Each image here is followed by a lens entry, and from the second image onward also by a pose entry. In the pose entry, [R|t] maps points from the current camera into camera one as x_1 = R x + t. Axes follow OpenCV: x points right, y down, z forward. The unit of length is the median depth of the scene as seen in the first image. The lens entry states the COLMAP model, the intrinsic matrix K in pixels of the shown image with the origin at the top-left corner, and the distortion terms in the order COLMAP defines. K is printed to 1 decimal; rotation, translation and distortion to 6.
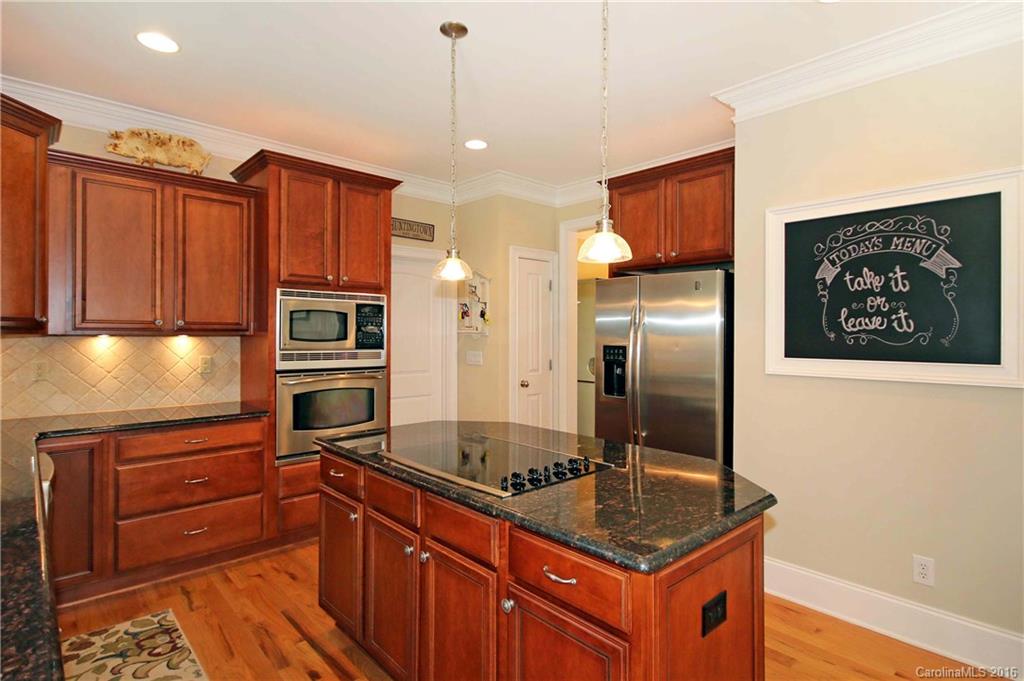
lens RADIAL K [[508.0, 0, 514.8], [0, 508.0, 334.1], [0, 0, 1]] dist [0.003577, -0.001872]
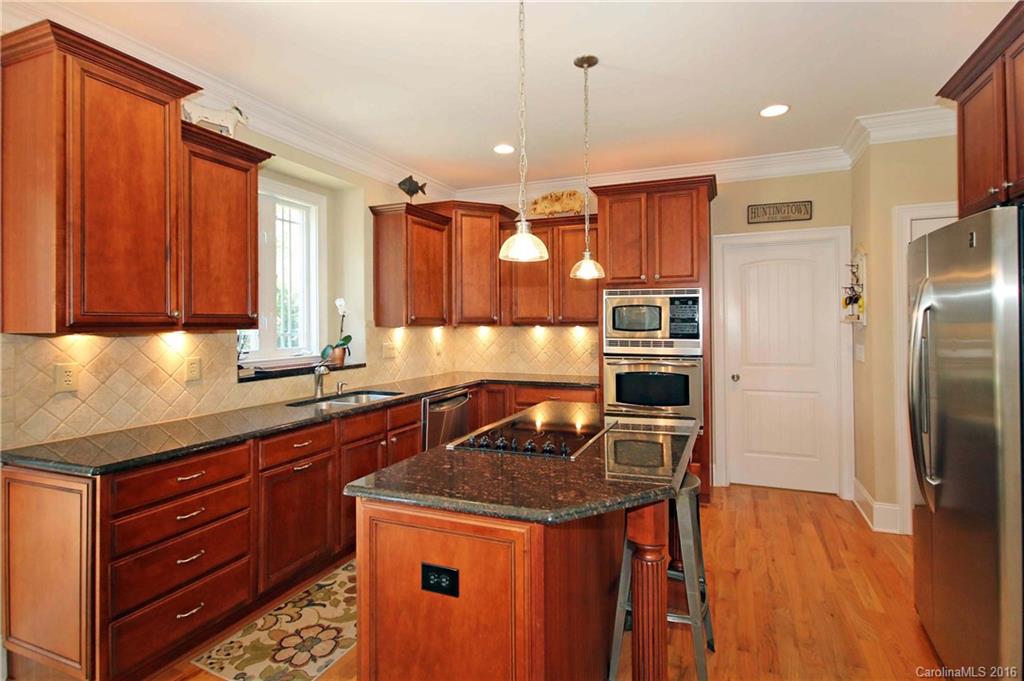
lens RADIAL K [[508.0, 0, 536.9], [0, 508.0, 321.3], [0, 0, 1]] dist [0.003577, -0.001872]
pose [[0.426948, -0.011221, -0.904207, 0.623835], [0.000802, 0.999927, -0.012030, 0.005783], [0.904276, 0.004411, 0.426926, 0.290018]]
